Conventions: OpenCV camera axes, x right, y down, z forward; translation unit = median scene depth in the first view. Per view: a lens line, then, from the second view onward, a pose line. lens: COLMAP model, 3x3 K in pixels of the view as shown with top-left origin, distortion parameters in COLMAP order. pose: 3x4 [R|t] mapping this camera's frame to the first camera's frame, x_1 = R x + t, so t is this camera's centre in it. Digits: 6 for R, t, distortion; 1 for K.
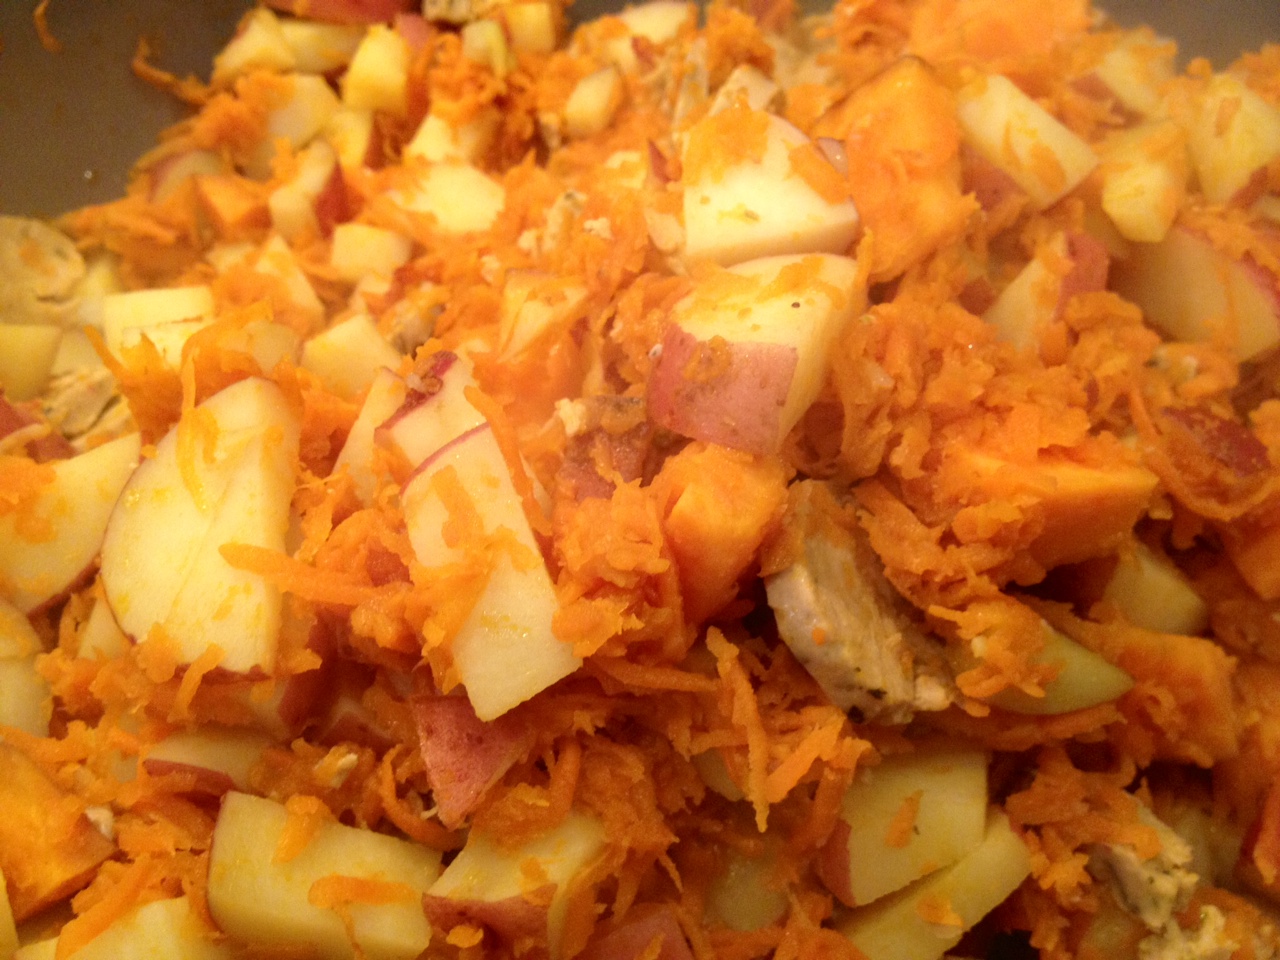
lens RADIAL K [[1304.7, 0, 644.7], [0, 1304.7, 508.9], [0, 0, 1]] dist [-0.094227, 0.000000]
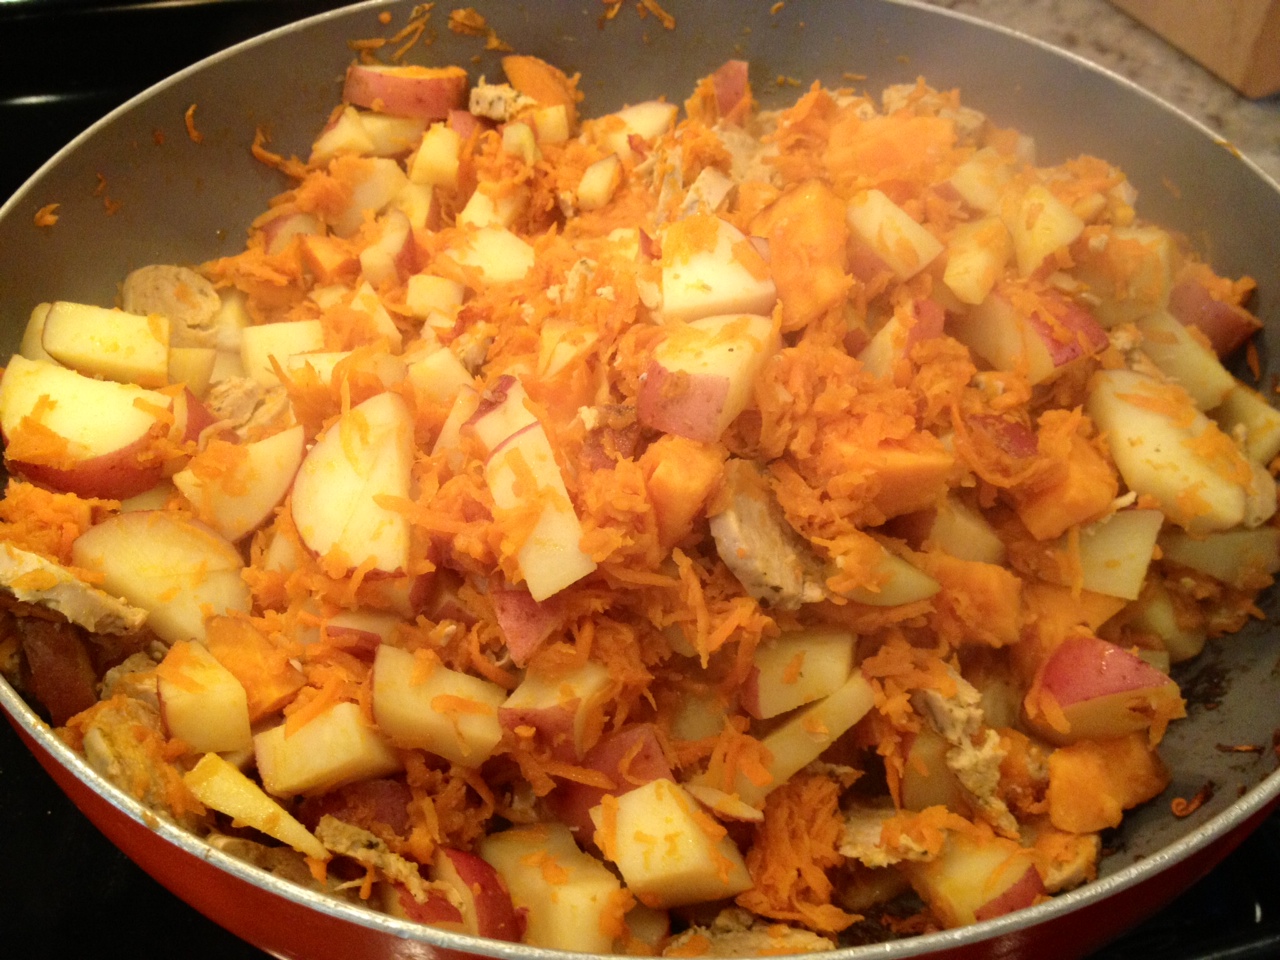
lens RADIAL K [[1304.7, 0, 639.9], [0, 1304.7, 478.2], [0, 0, 1]] dist [-0.094227, 0.000000]
pose [[0.999949, 0.008547, 0.005367, -0.002806], [-0.008419, 0.999692, -0.023349, 0.037643], [-0.005565, 0.023303, 0.999713, -0.566129]]
